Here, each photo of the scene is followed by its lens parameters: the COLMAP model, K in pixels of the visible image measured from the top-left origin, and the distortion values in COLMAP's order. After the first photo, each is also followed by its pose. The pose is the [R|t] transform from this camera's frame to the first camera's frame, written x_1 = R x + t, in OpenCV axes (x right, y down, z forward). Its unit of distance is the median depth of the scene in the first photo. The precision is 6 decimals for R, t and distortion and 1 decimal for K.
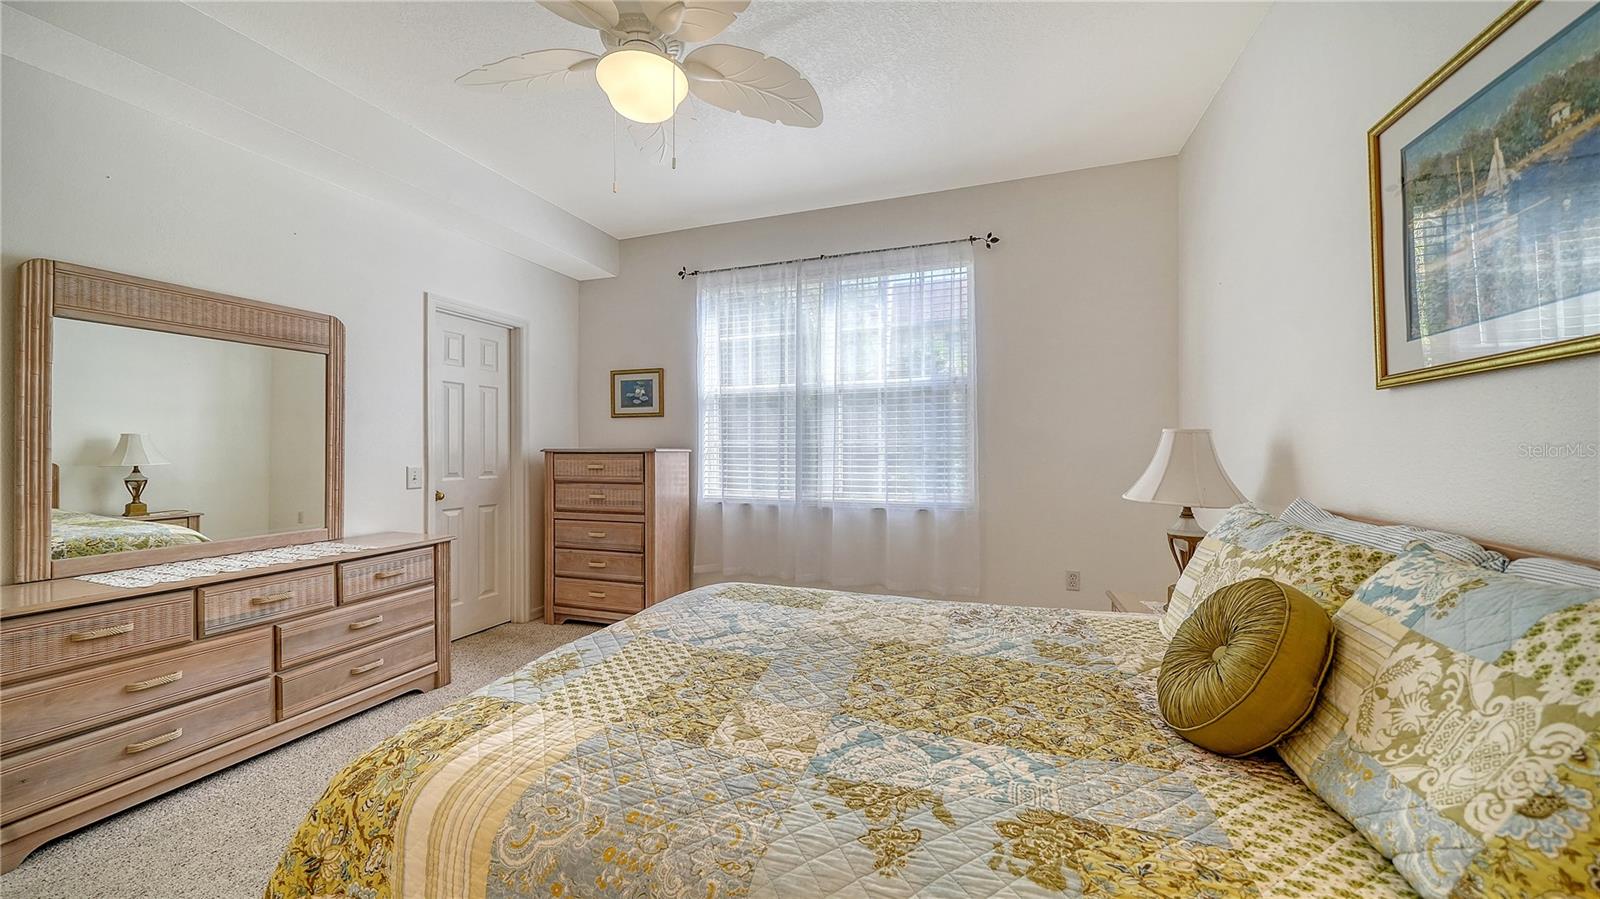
lens RADIAL K [[551.8, 0, 815.1], [0, 551.8, 444.8], [0, 0, 1]] dist [-0.000910, -0.000216]
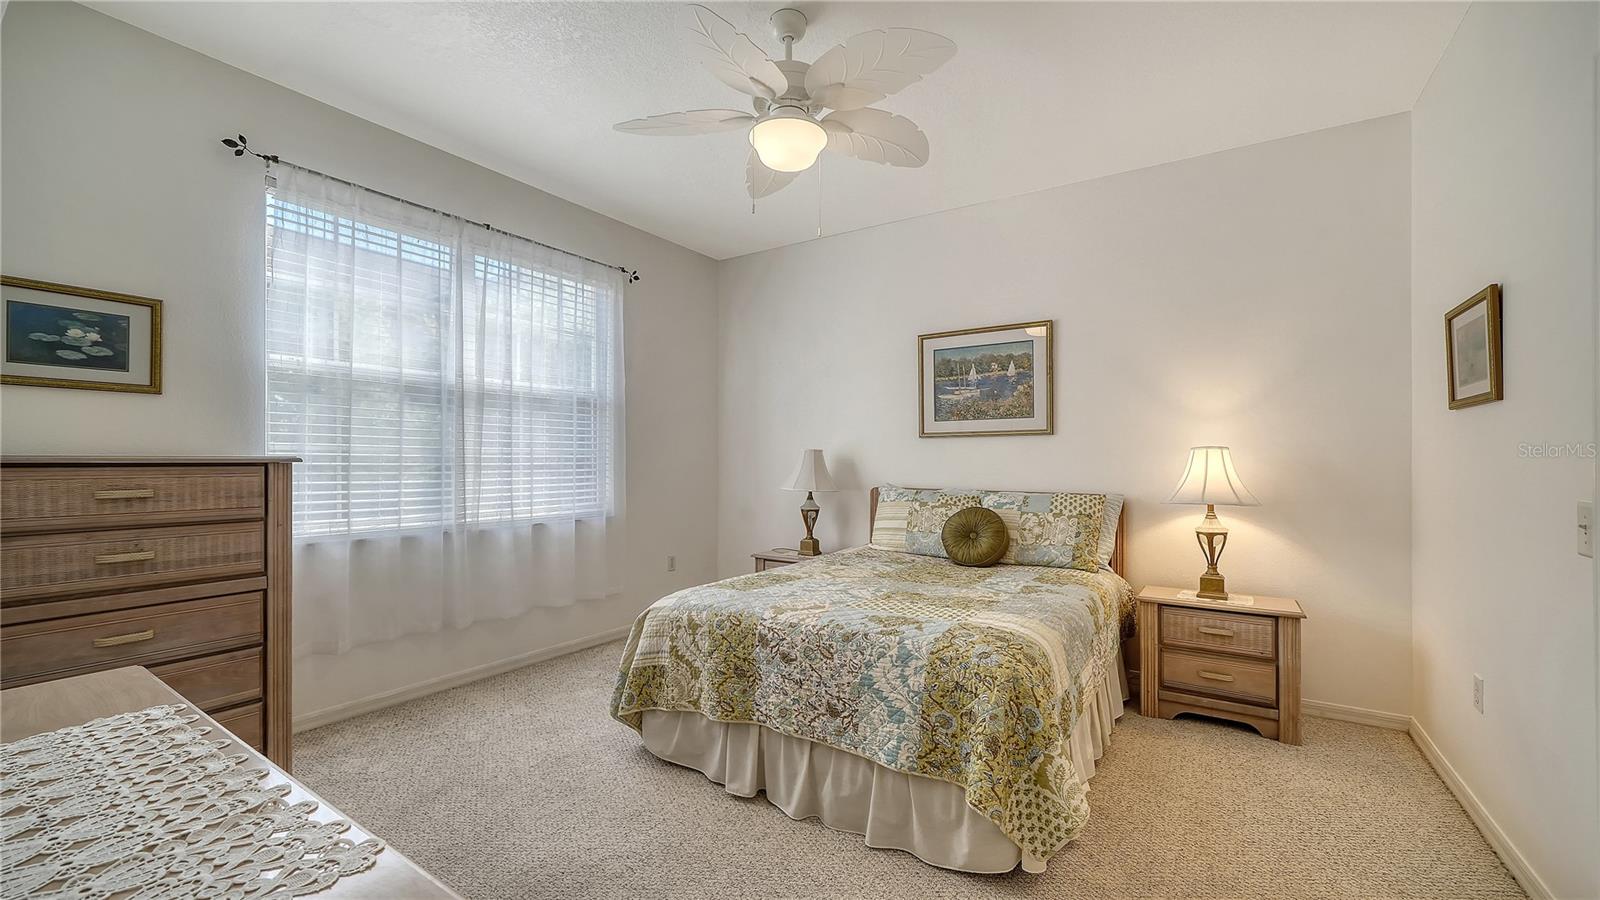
lens RADIAL K [[596.6, 0, 800.0], [0, 596.6, 450.0], [0, 0, 1]] dist [0.000086, -0.000007]
pose [[0.281585, 0.019260, 0.959343, -0.728308], [-0.011593, 0.999794, -0.016669, 0.003842], [-0.959466, -0.006428, 0.281750, 0.306028]]
